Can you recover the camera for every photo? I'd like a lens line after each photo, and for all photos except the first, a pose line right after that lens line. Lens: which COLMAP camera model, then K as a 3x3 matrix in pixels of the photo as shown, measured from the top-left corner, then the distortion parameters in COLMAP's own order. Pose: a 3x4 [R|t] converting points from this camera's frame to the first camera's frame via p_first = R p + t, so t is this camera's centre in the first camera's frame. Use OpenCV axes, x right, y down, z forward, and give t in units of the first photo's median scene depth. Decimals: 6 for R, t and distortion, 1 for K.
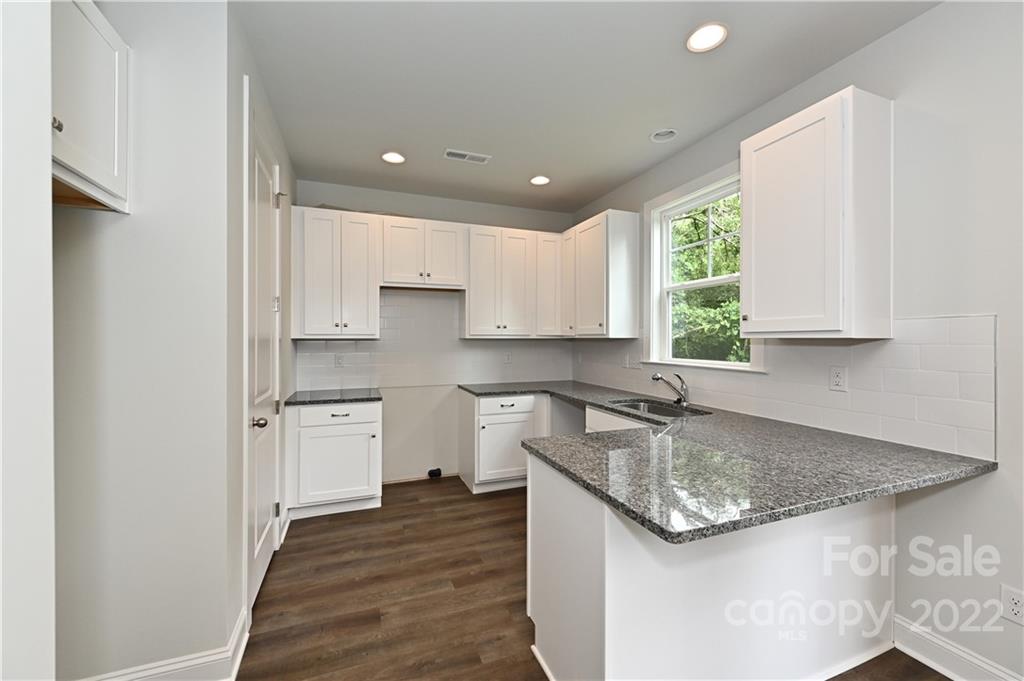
lens RADIAL K [[407.1, 0, 511.5], [0, 407.1, 337.8], [0, 0, 1]] dist [0.000313, -0.000134]
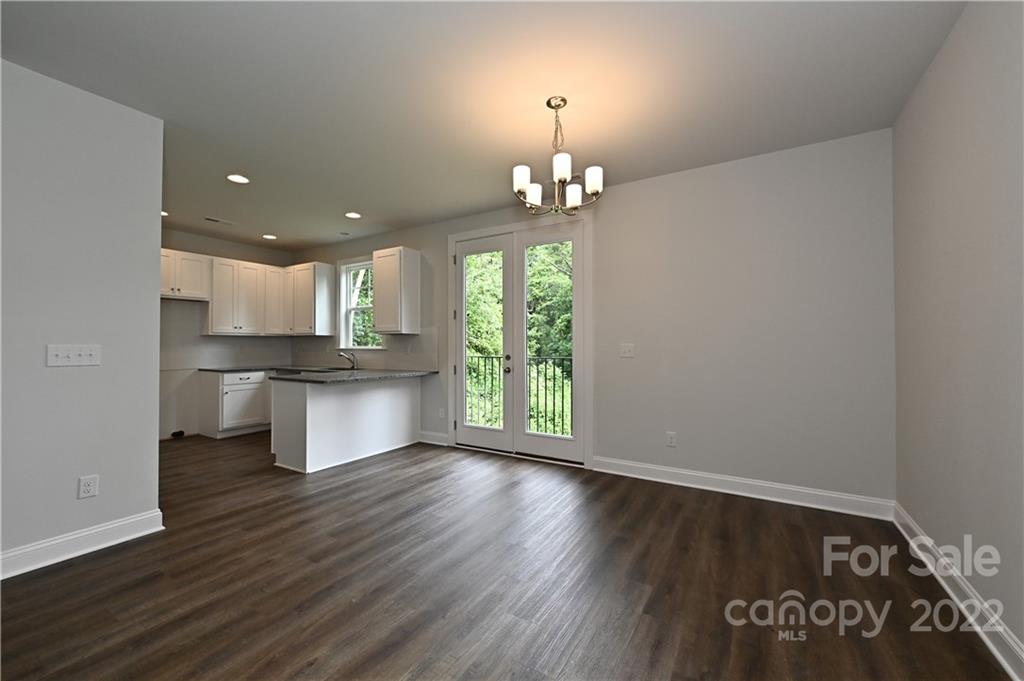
lens RADIAL K [[404.9, 0, 510.3], [0, 404.9, 340.9], [0, 0, 1]] dist [0.000971, 0.000092]
pose [[0.794617, 0.002960, 0.607104, -0.150387], [0.001012, 0.999980, -0.006200, 0.036442], [-0.607110, 0.005541, 0.794598, -0.878861]]
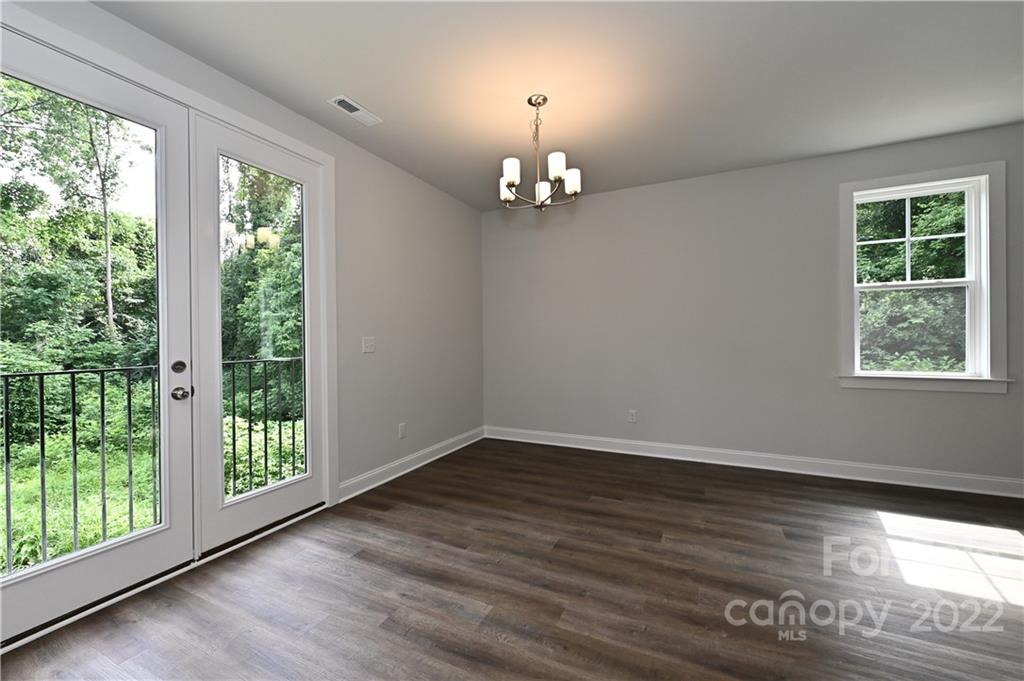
lens RADIAL K [[404.9, 0, 510.3], [0, 404.9, 340.9], [0, 0, 1]] dist [0.000971, 0.000092]
pose [[-0.681225, -0.002733, 0.732069, -0.157133], [0.005662, 0.999943, 0.009002, 0.040186], [-0.732052, 0.010277, -0.681171, 0.225079]]
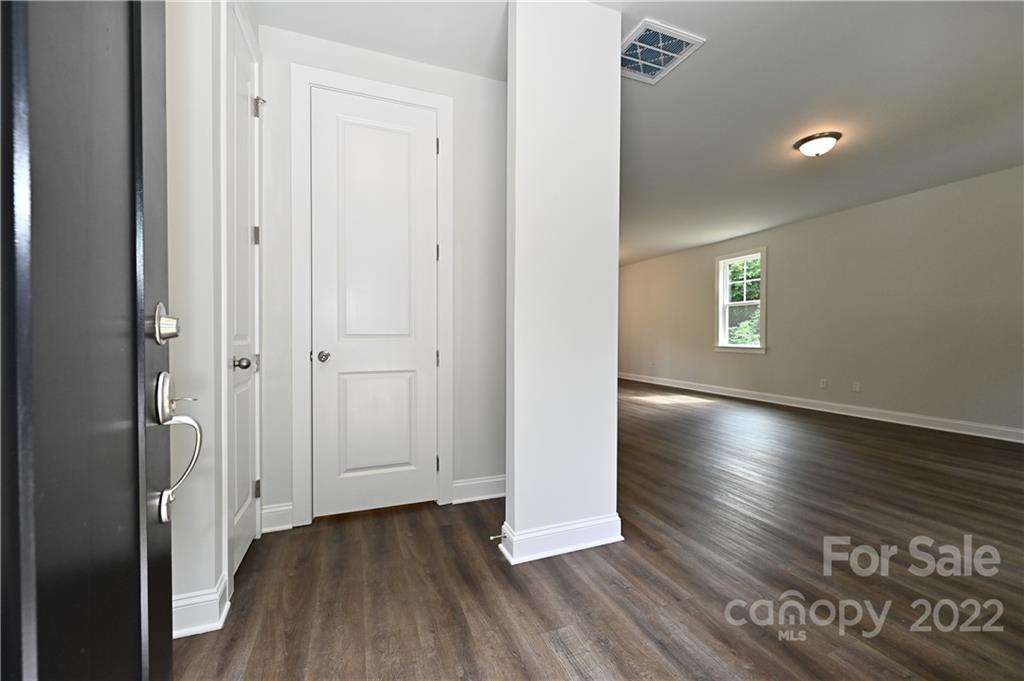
lens RADIAL K [[404.9, 0, 510.3], [0, 404.9, 340.9], [0, 0, 1]] dist [0.000971, 0.000092]
pose [[-0.001368, -0.018544, 0.999827, -2.157106], [-0.003954, 0.999820, 0.018538, 0.077218], [-0.999991, -0.003928, -0.001441, 0.036263]]
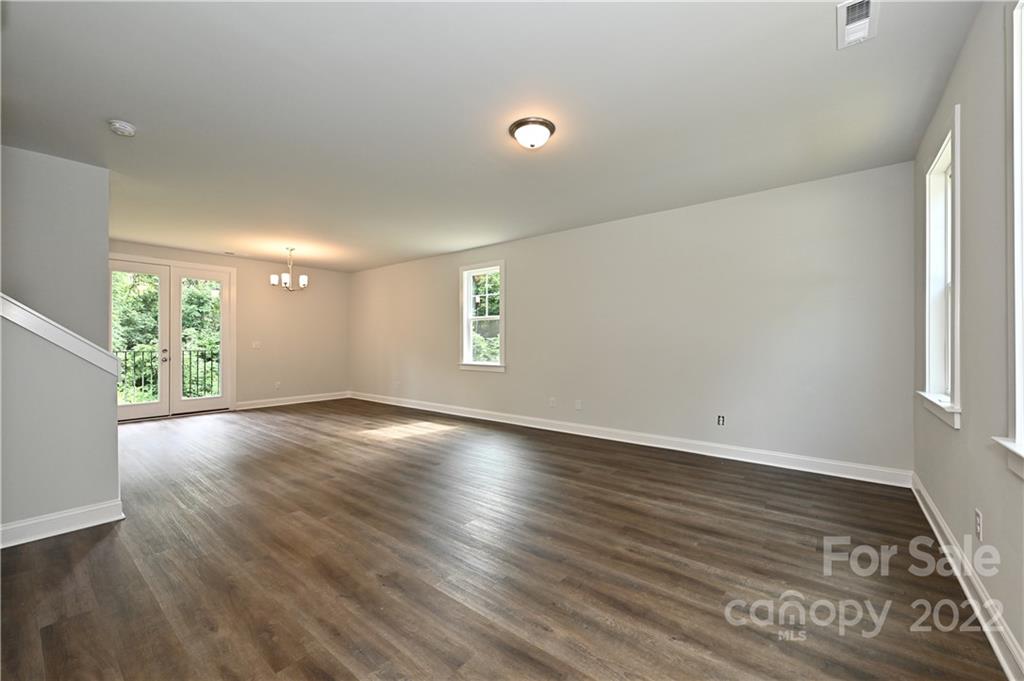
lens RADIAL K [[404.9, 0, 510.3], [0, 404.9, 340.9], [0, 0, 1]] dist [0.000971, 0.000092]
pose [[-0.502450, -0.000420, 0.864606, -1.833890], [-0.003787, 0.999991, -0.001714, 0.031593], [-0.864598, -0.004135, -0.502448, -0.277613]]
